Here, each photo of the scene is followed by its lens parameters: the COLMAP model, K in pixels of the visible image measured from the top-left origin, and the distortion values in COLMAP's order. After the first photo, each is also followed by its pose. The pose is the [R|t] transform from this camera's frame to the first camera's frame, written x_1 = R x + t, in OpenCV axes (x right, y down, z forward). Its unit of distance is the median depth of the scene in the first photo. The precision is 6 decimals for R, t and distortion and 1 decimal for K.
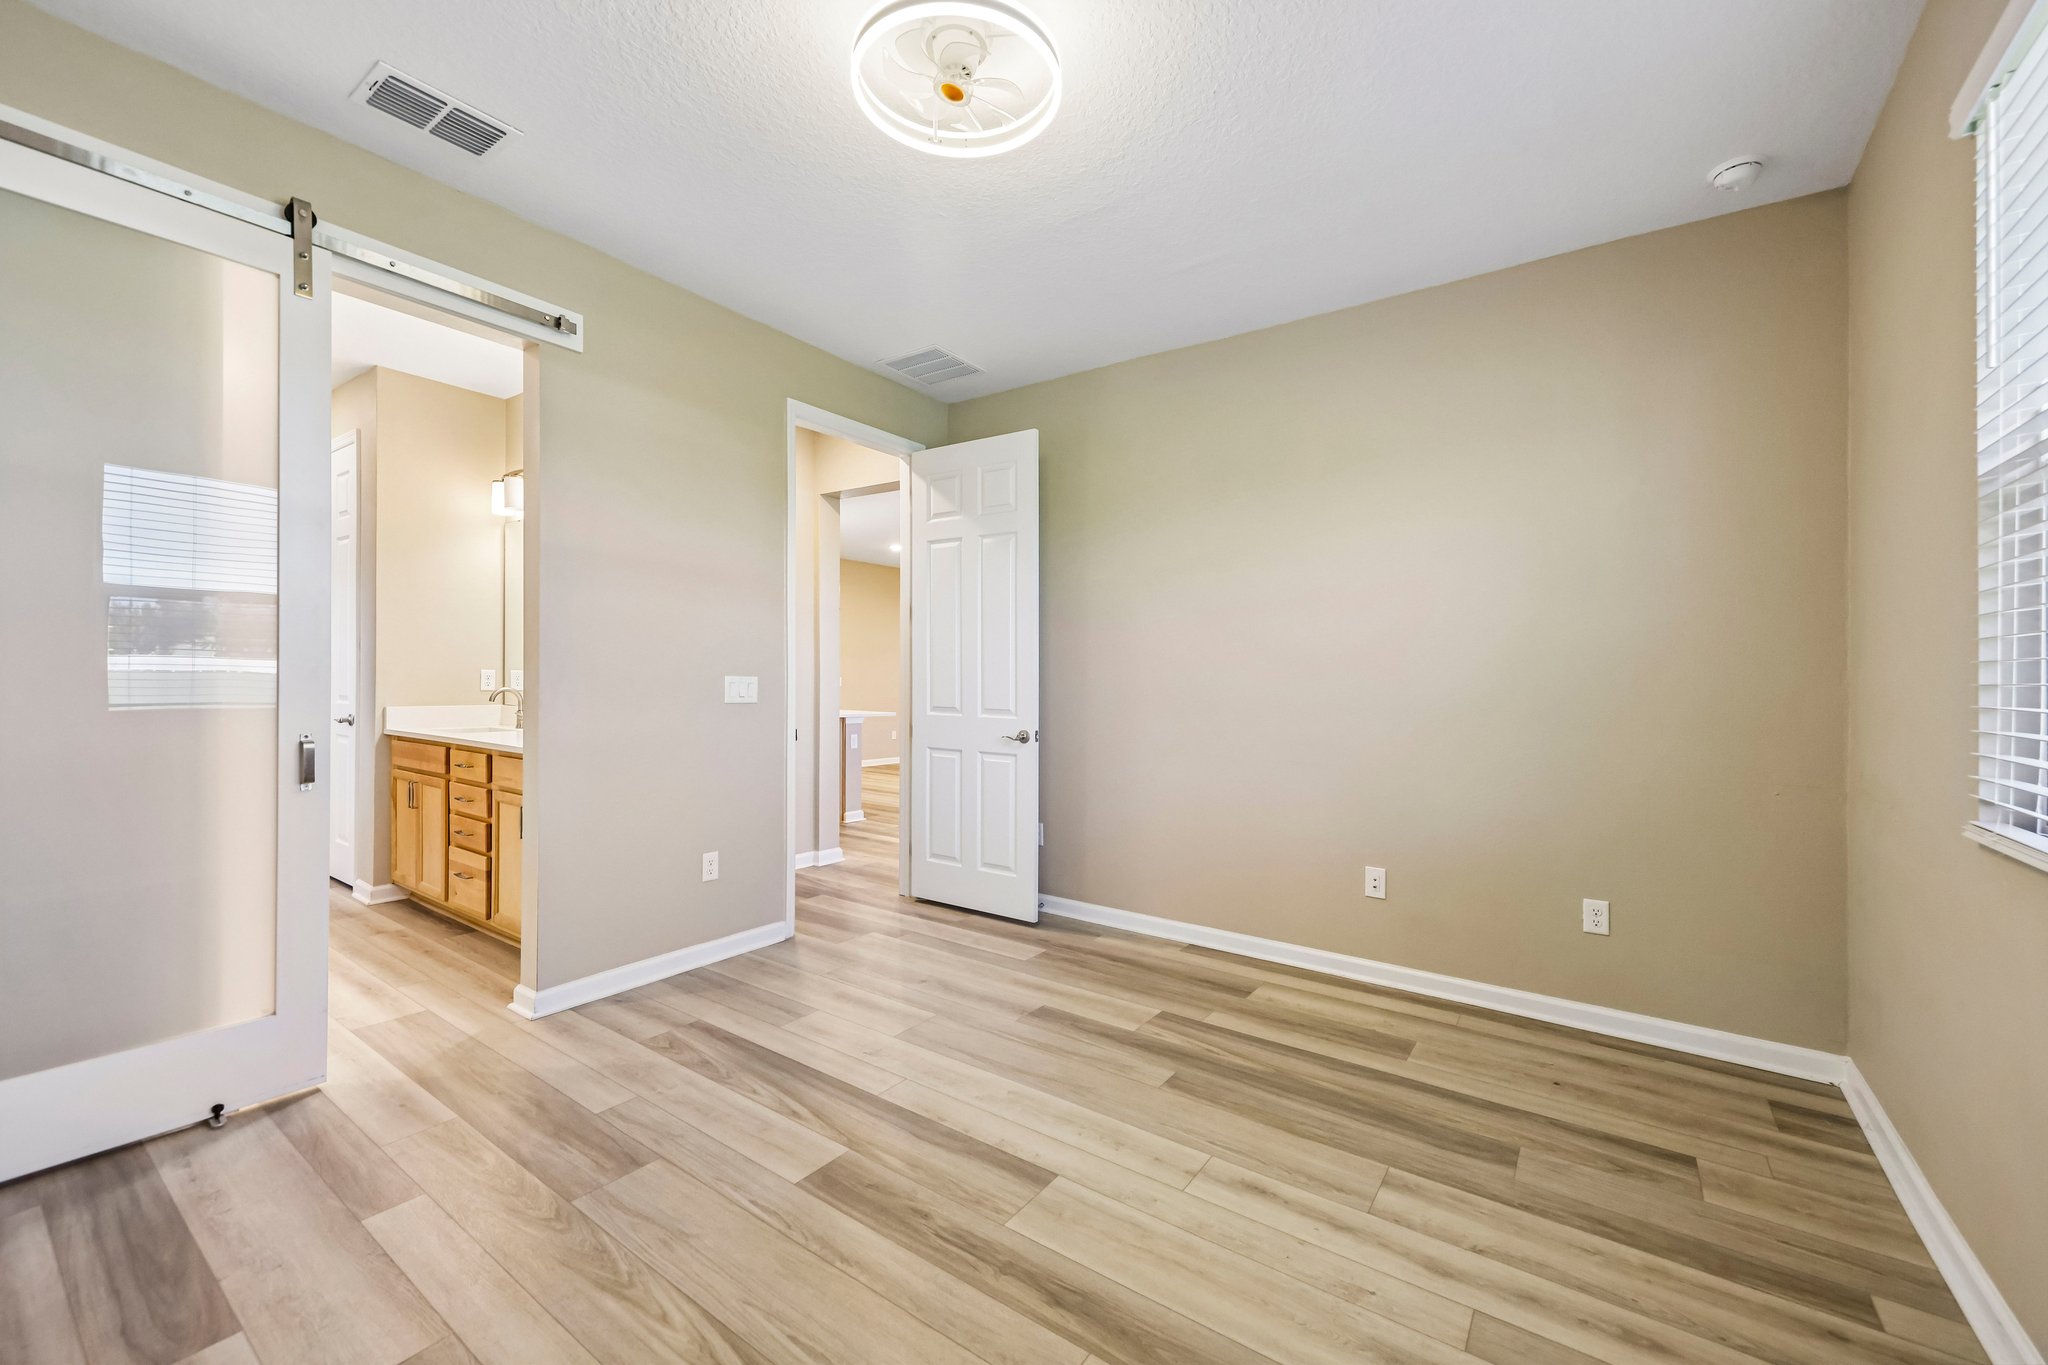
lens RADIAL K [[821.4, 0, 1023.7], [0, 821.4, 667.6], [0, 0, 1]] dist [0.010664, -0.005573]
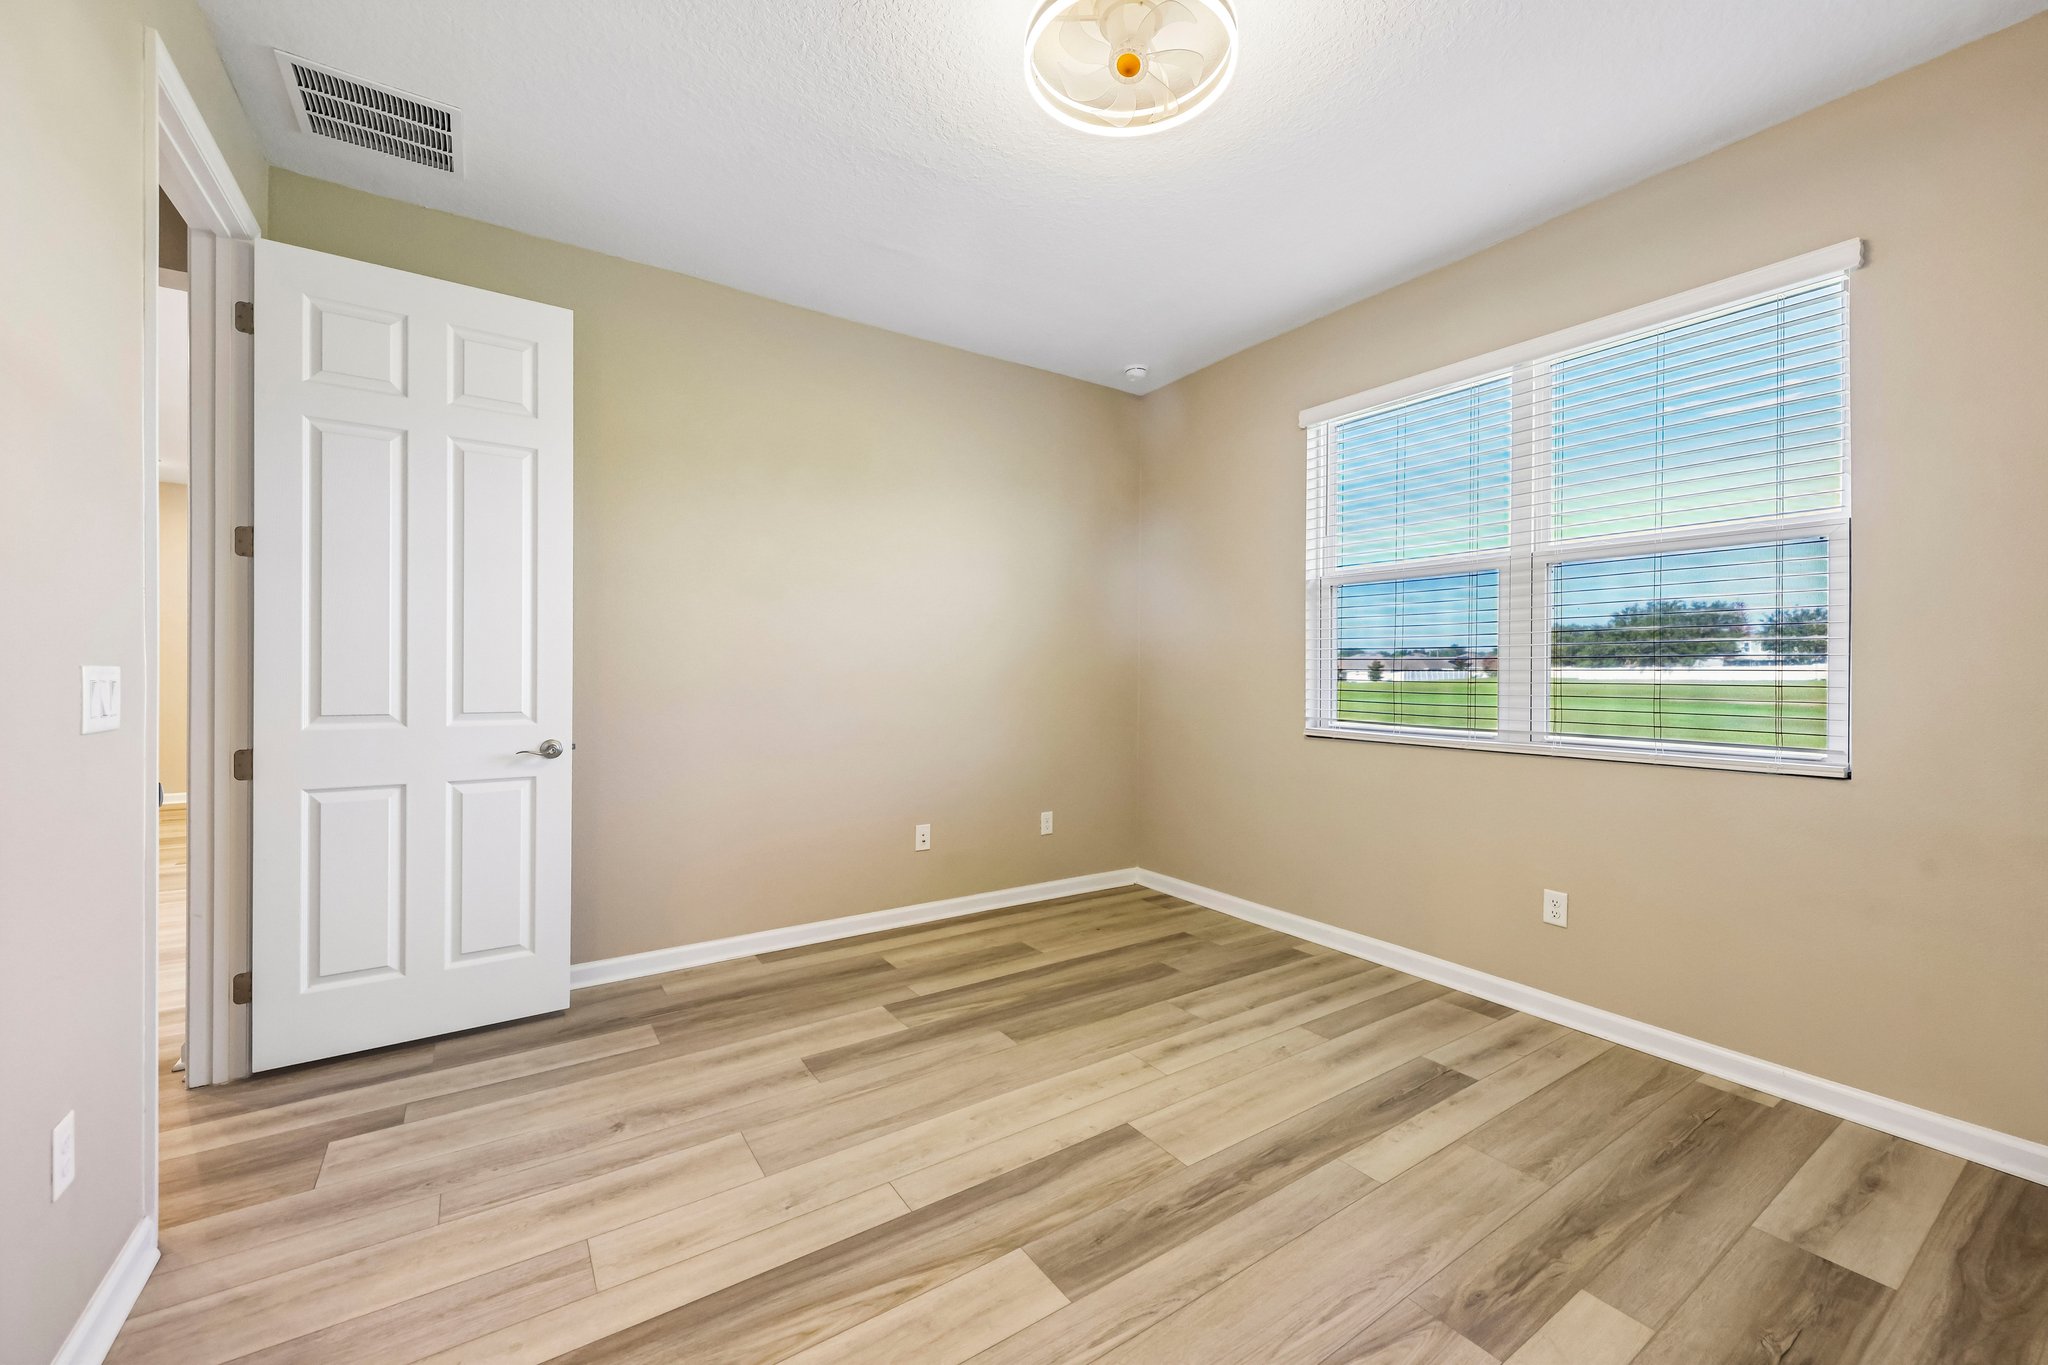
lens RADIAL K [[821.4, 0, 1023.7], [0, 821.4, 667.6], [0, 0, 1]] dist [0.010664, -0.005573]
pose [[0.335544, -0.008817, 0.941983, -0.789948], [-0.014837, 0.999783, 0.014643, -0.001689], [-0.941908, -0.018889, 0.335340, 0.594781]]
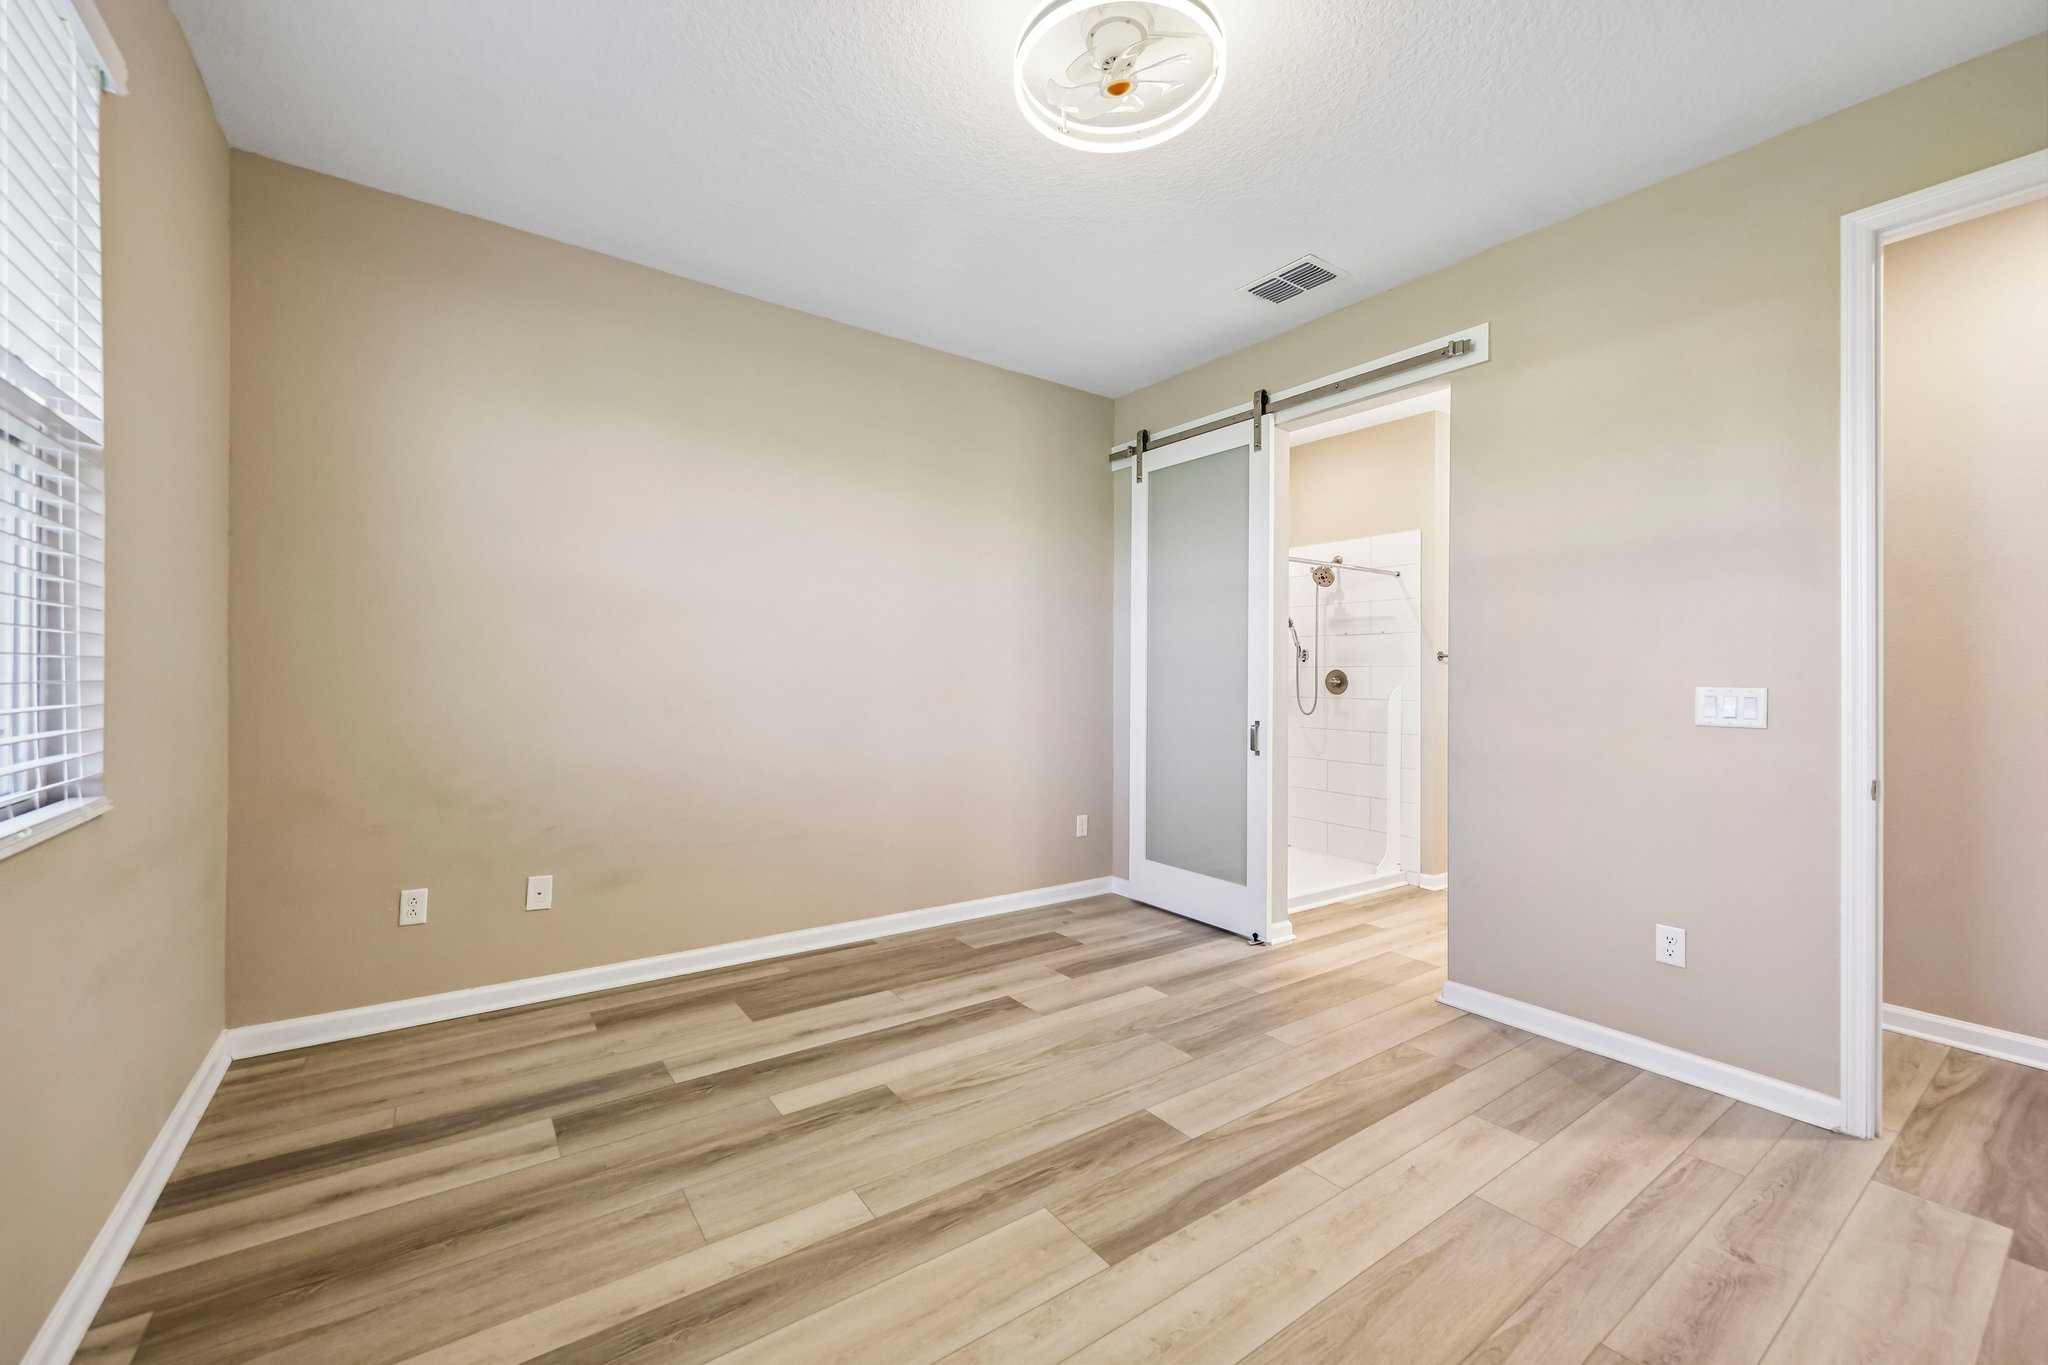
lens RADIAL K [[788.8, 0, 999.2], [0, 788.8, 694.6], [0, 0, 1]] dist [0.000905, -0.000071]
pose [[-0.333989, 0.002807, -0.942573, 0.646117], [-0.003189, 0.999986, 0.004107, 0.021560], [0.942572, 0.004377, -0.333975, 0.891293]]
